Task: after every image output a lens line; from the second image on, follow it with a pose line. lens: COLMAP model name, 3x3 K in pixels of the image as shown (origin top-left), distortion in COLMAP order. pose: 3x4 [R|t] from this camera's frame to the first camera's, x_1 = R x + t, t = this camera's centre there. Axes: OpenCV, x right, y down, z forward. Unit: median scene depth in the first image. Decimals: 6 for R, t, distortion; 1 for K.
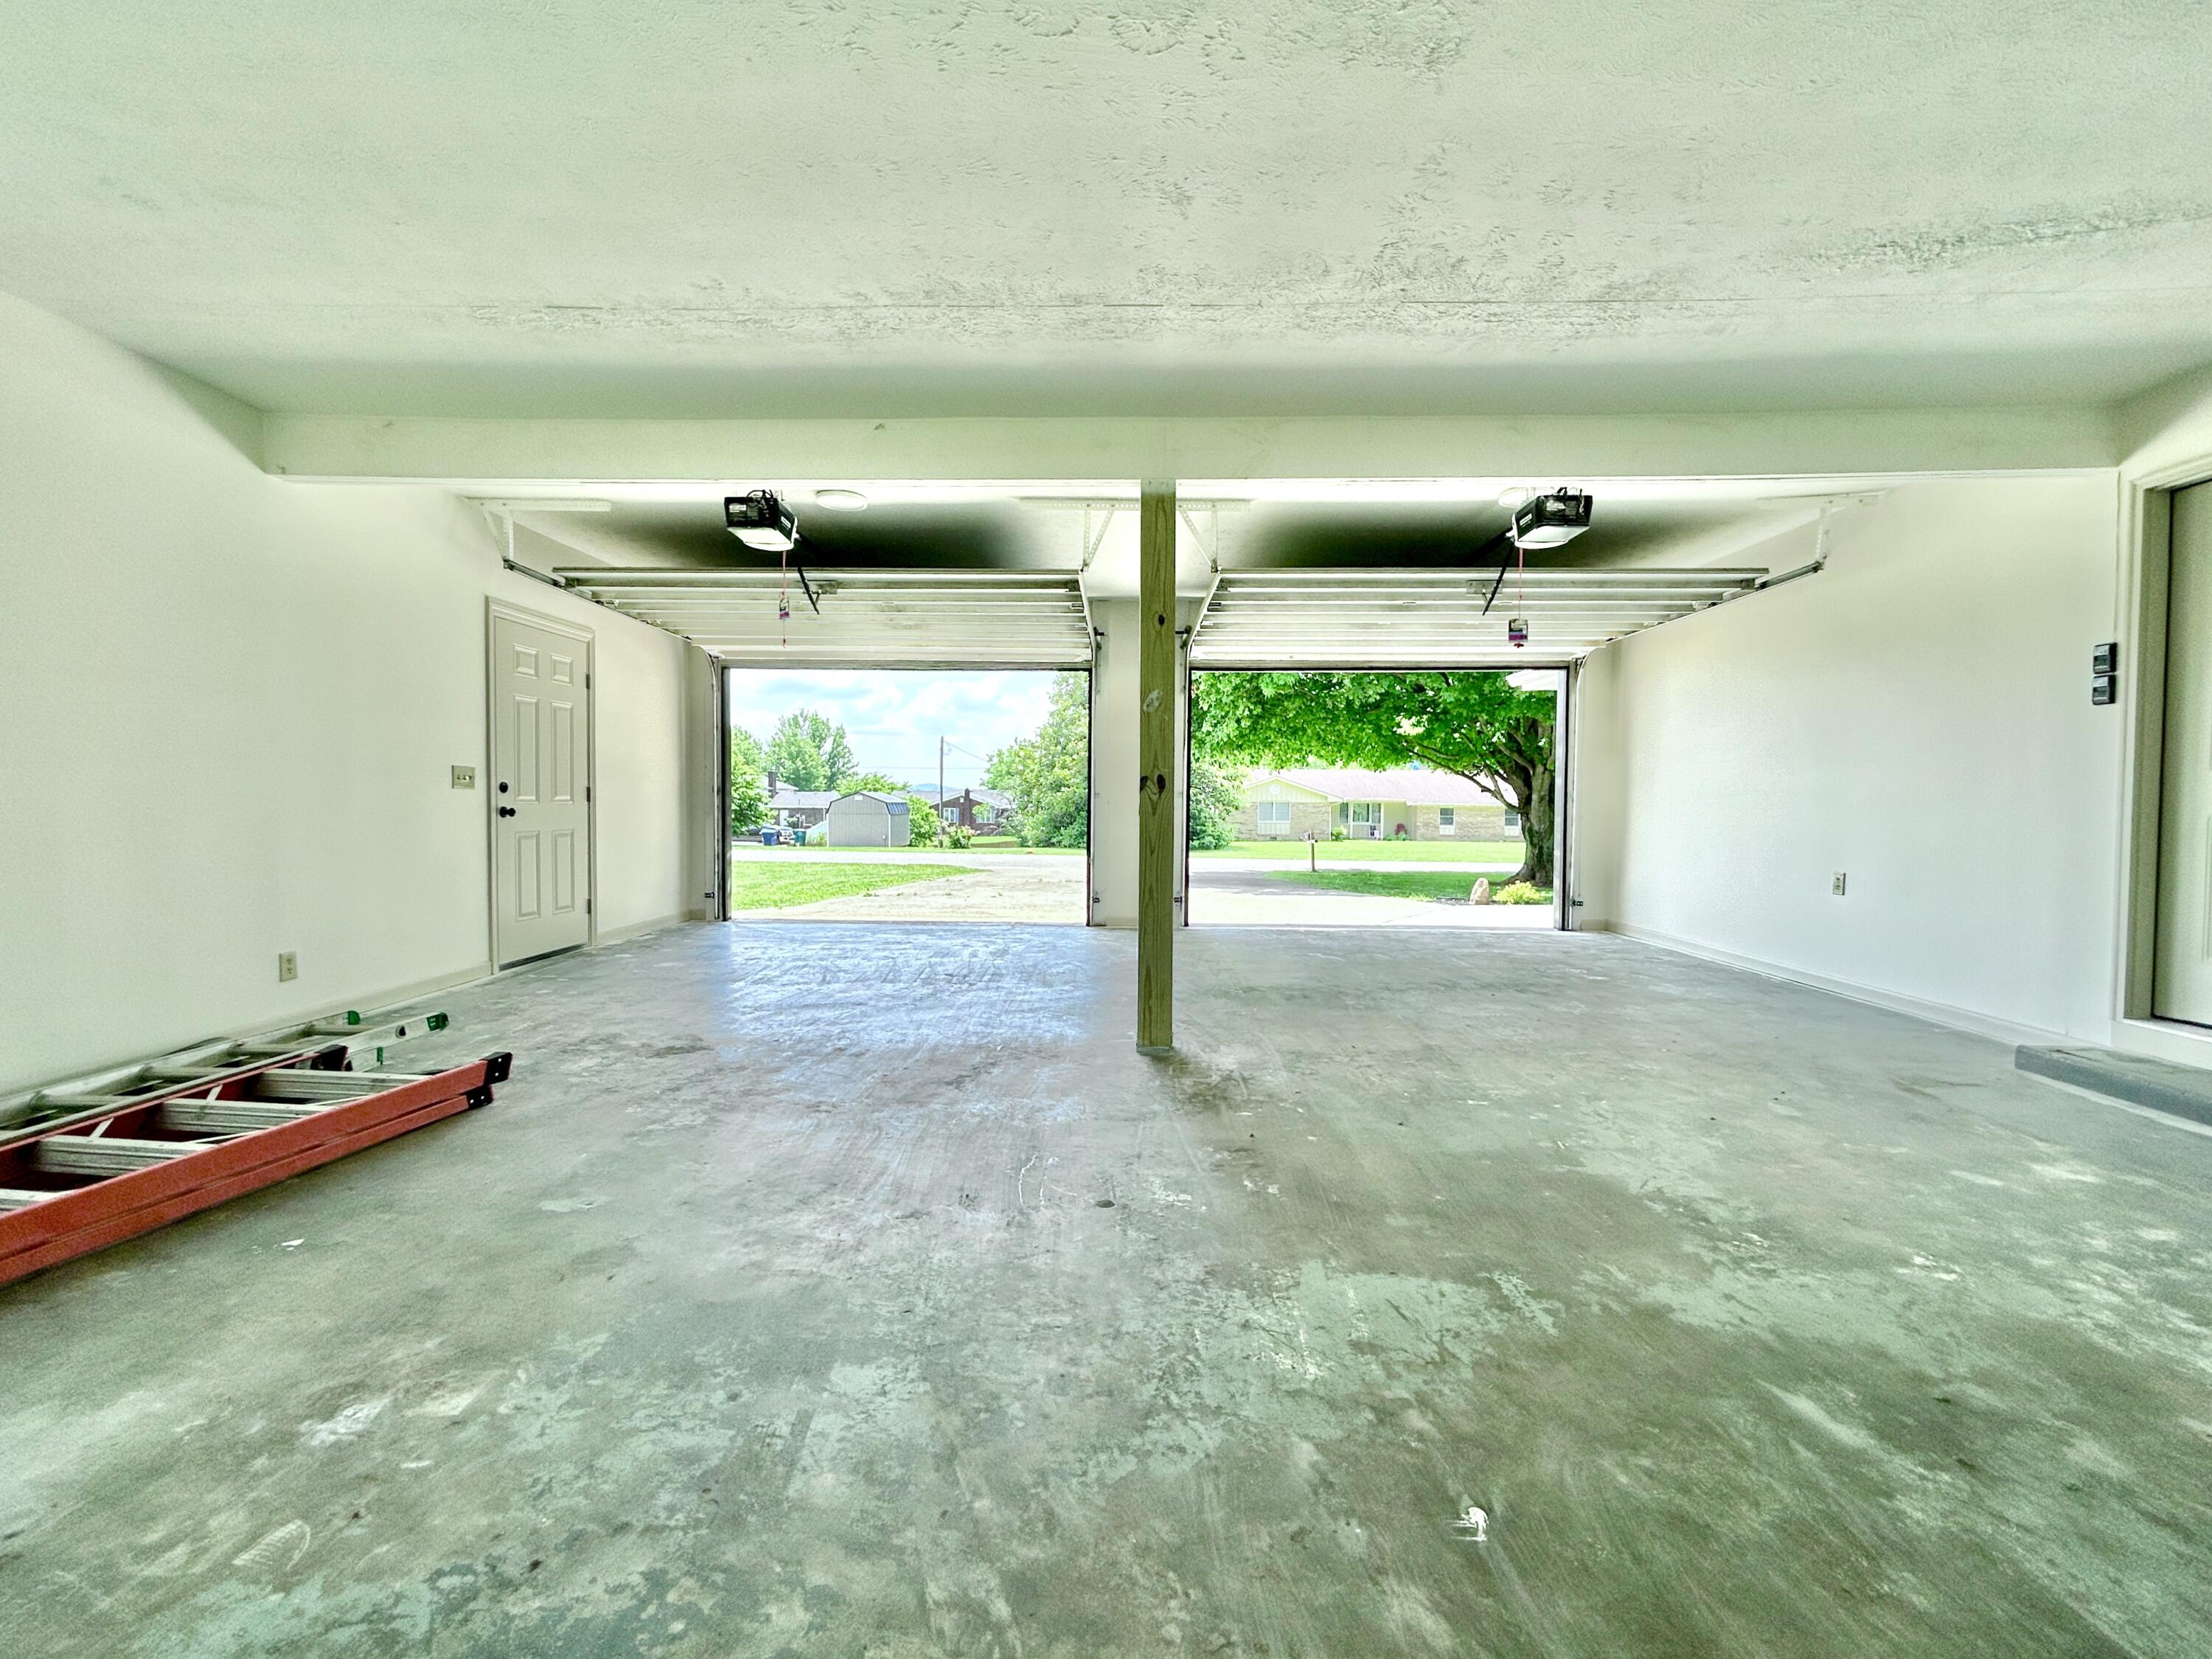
lens RADIAL K [[891.5, 0, 1104.0], [0, 891.5, 824.5], [0, 0, 1]] dist [-0.001686, 0.002379]
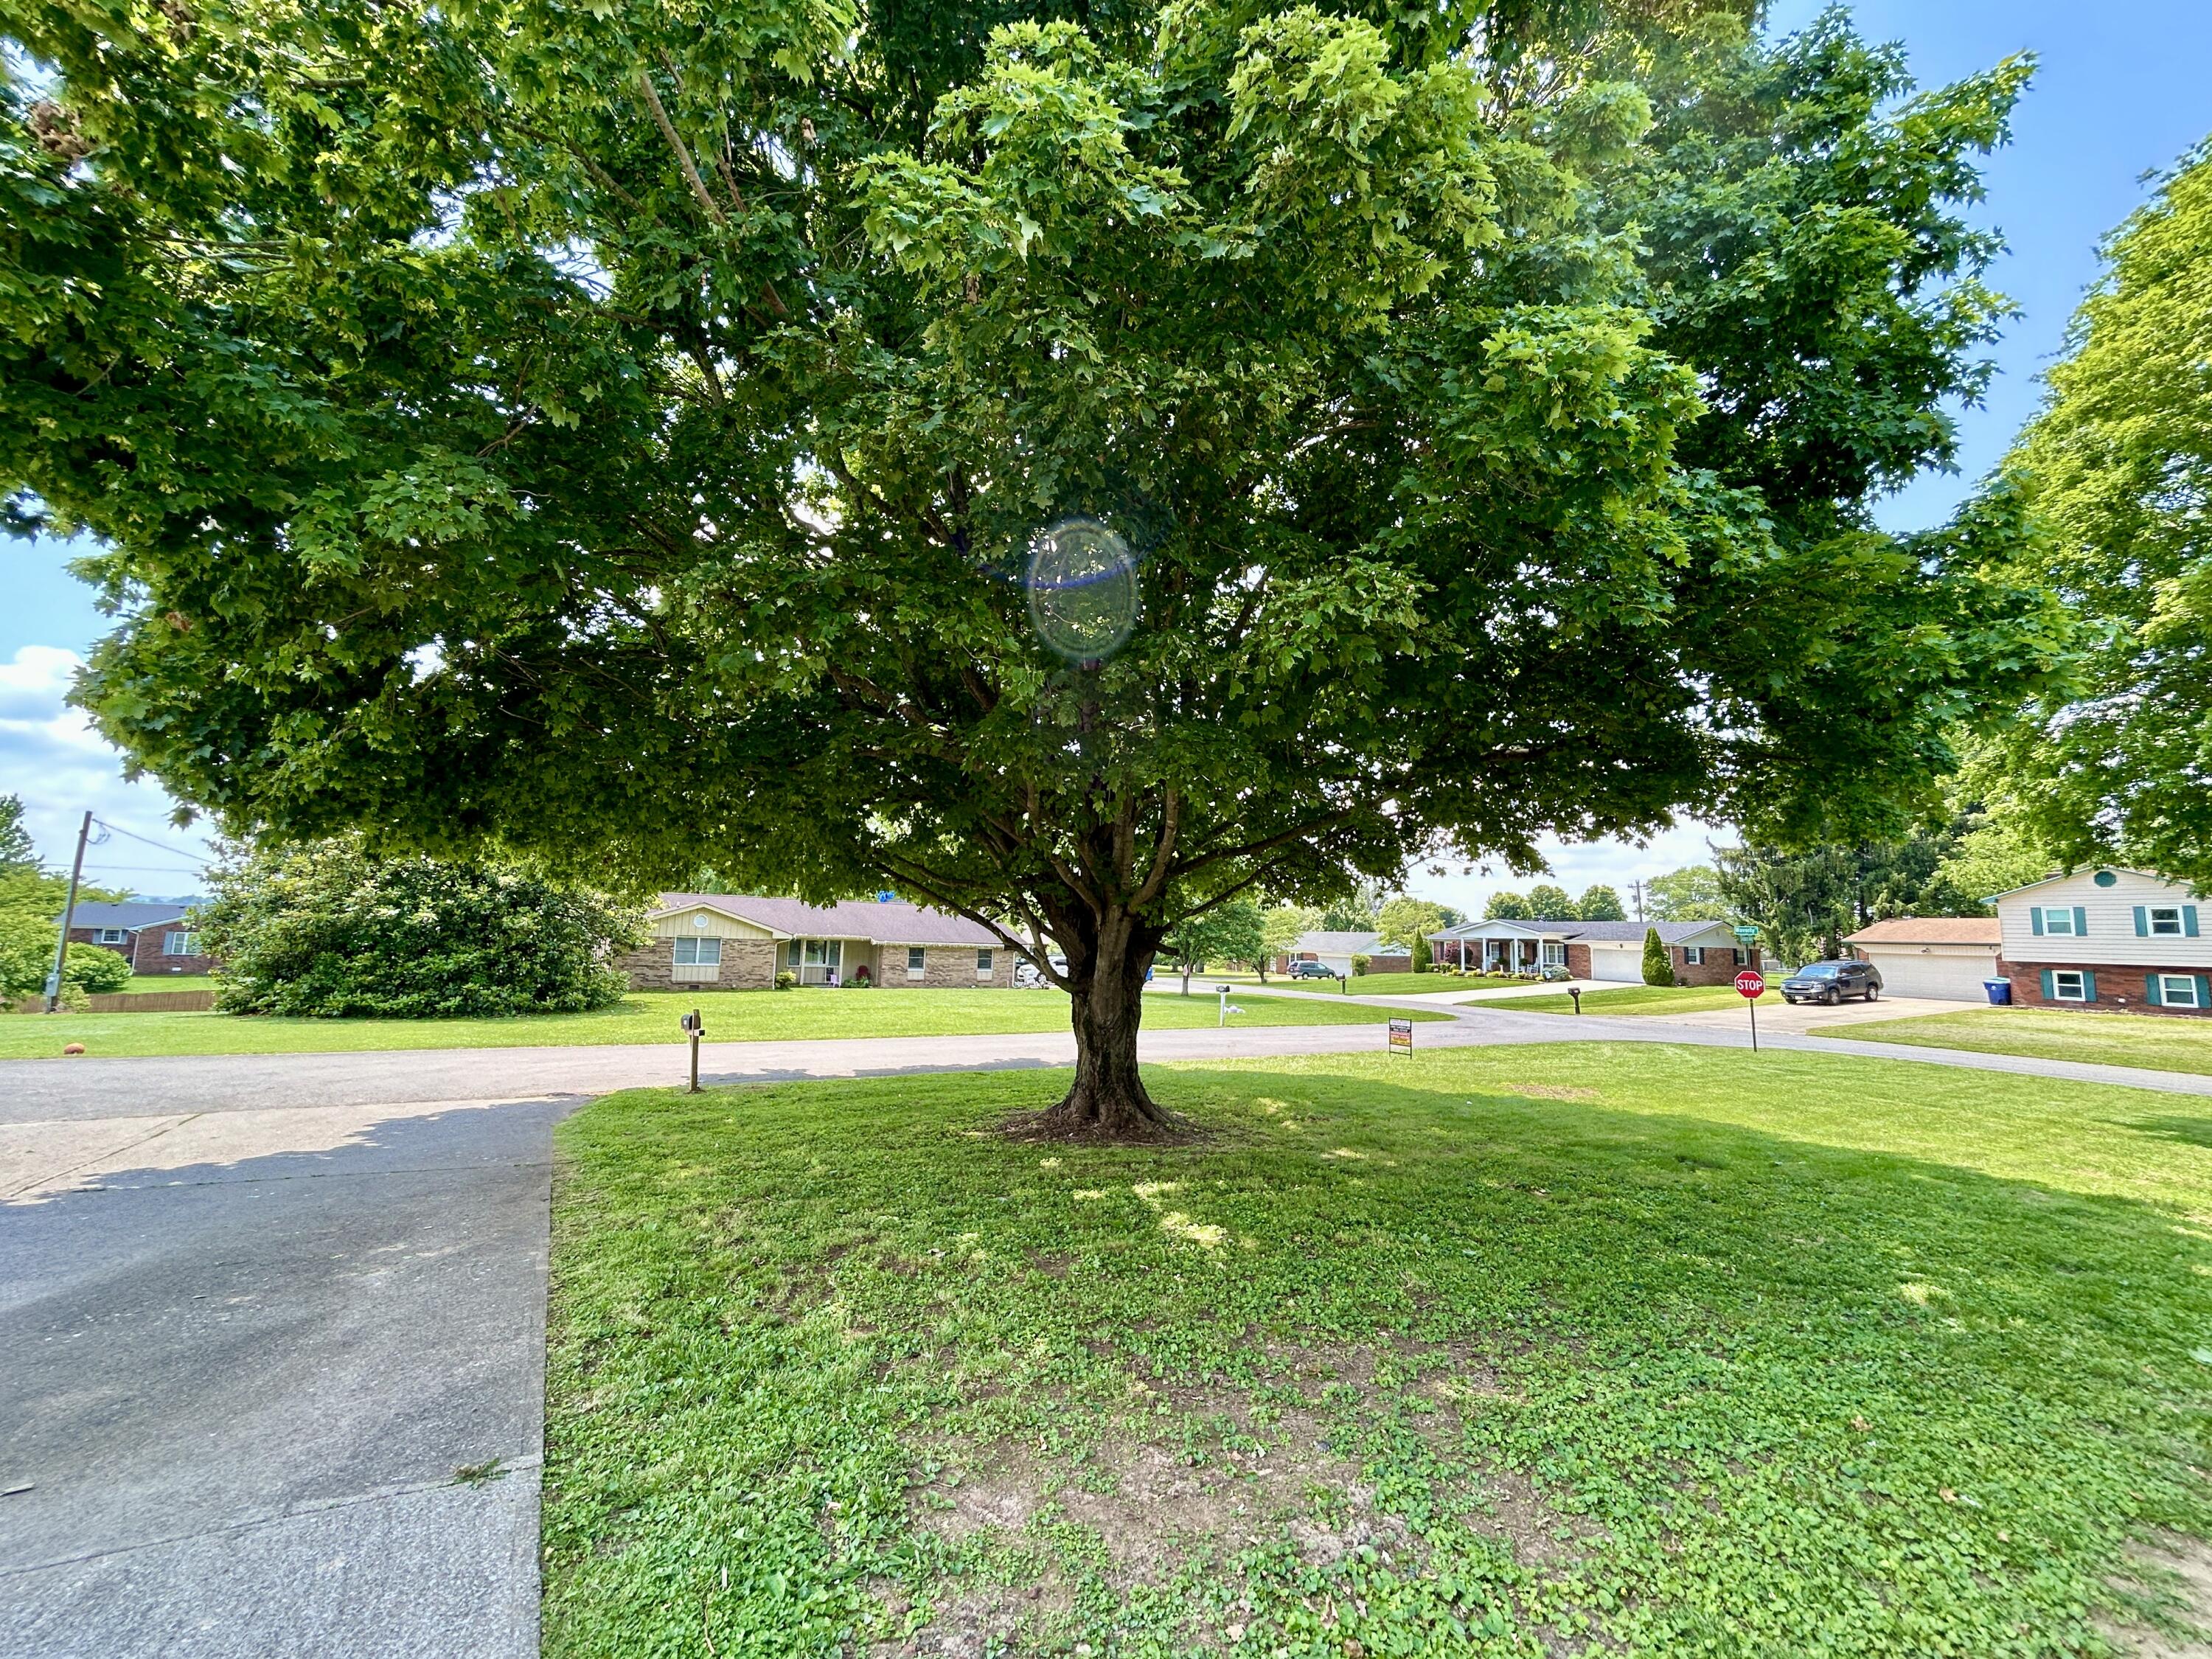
lens RADIAL K [[891.5, 0, 1105.2], [0, 891.5, 828.5], [0, 0, 1]] dist [-0.001686, 0.002379]
pose [[0.834511, 0.083119, 0.544685, 0.070661], [-0.006302, 0.989931, -0.141409, -0.014436], [-0.550955, 0.114575, 0.826633, 0.212953]]
